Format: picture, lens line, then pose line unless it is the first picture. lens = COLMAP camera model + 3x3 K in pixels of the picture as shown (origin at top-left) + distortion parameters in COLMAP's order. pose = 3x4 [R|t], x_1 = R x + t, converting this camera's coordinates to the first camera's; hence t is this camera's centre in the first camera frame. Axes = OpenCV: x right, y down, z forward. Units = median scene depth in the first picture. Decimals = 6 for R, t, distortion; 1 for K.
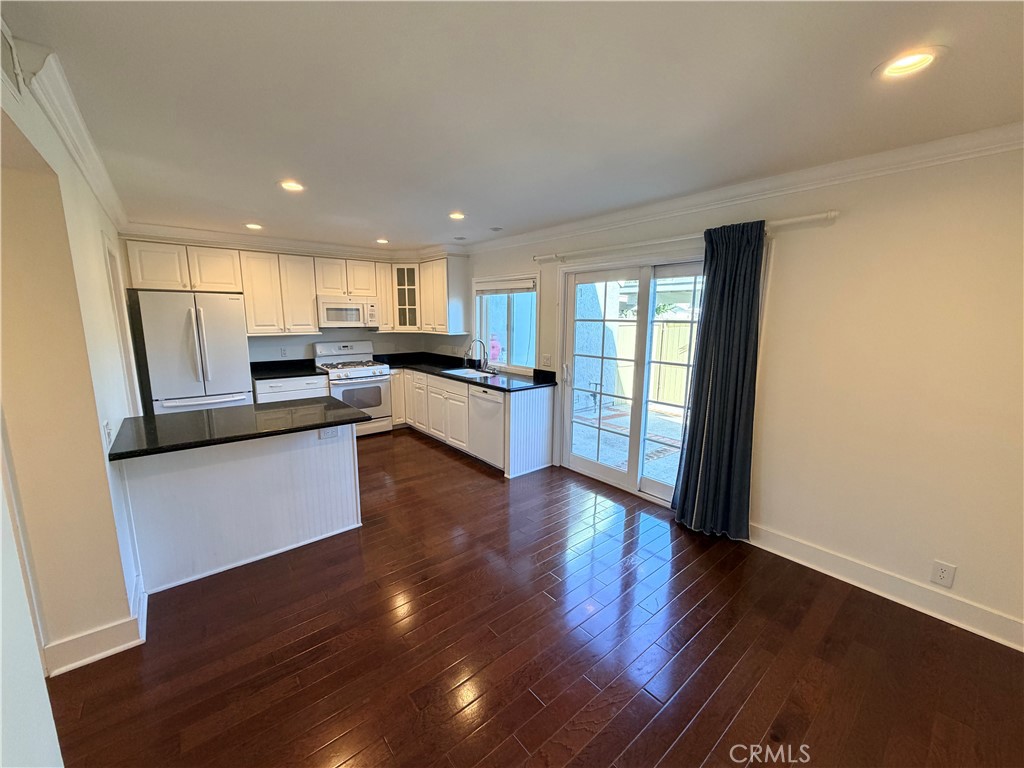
lens RADIAL K [[408.0, 0, 513.5], [0, 408.0, 383.8], [0, 0, 1]] dist [-0.001291, -0.000238]
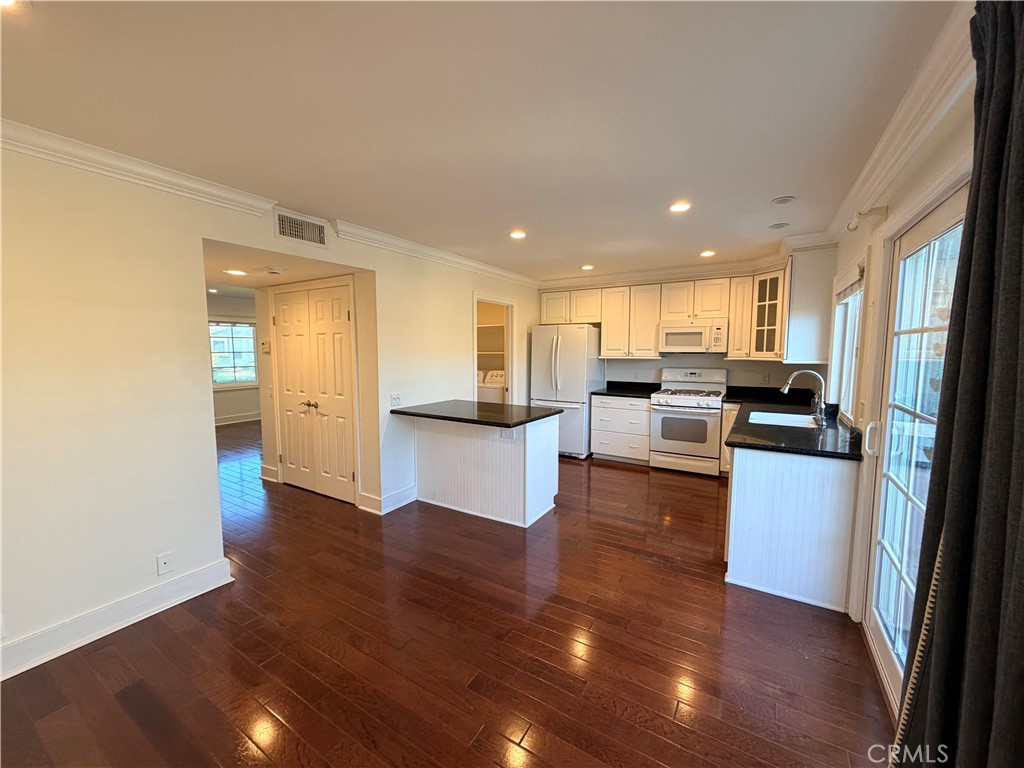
lens RADIAL K [[408.0, 0, 510.0], [0, 408.0, 386.3], [0, 0, 1]] dist [-0.001291, -0.000238]
pose [[0.315502, 0.082061, -0.945370, 0.372314], [-0.153747, 0.987511, 0.034408, -0.033165], [0.936387, 0.134492, 0.324178, 0.341922]]
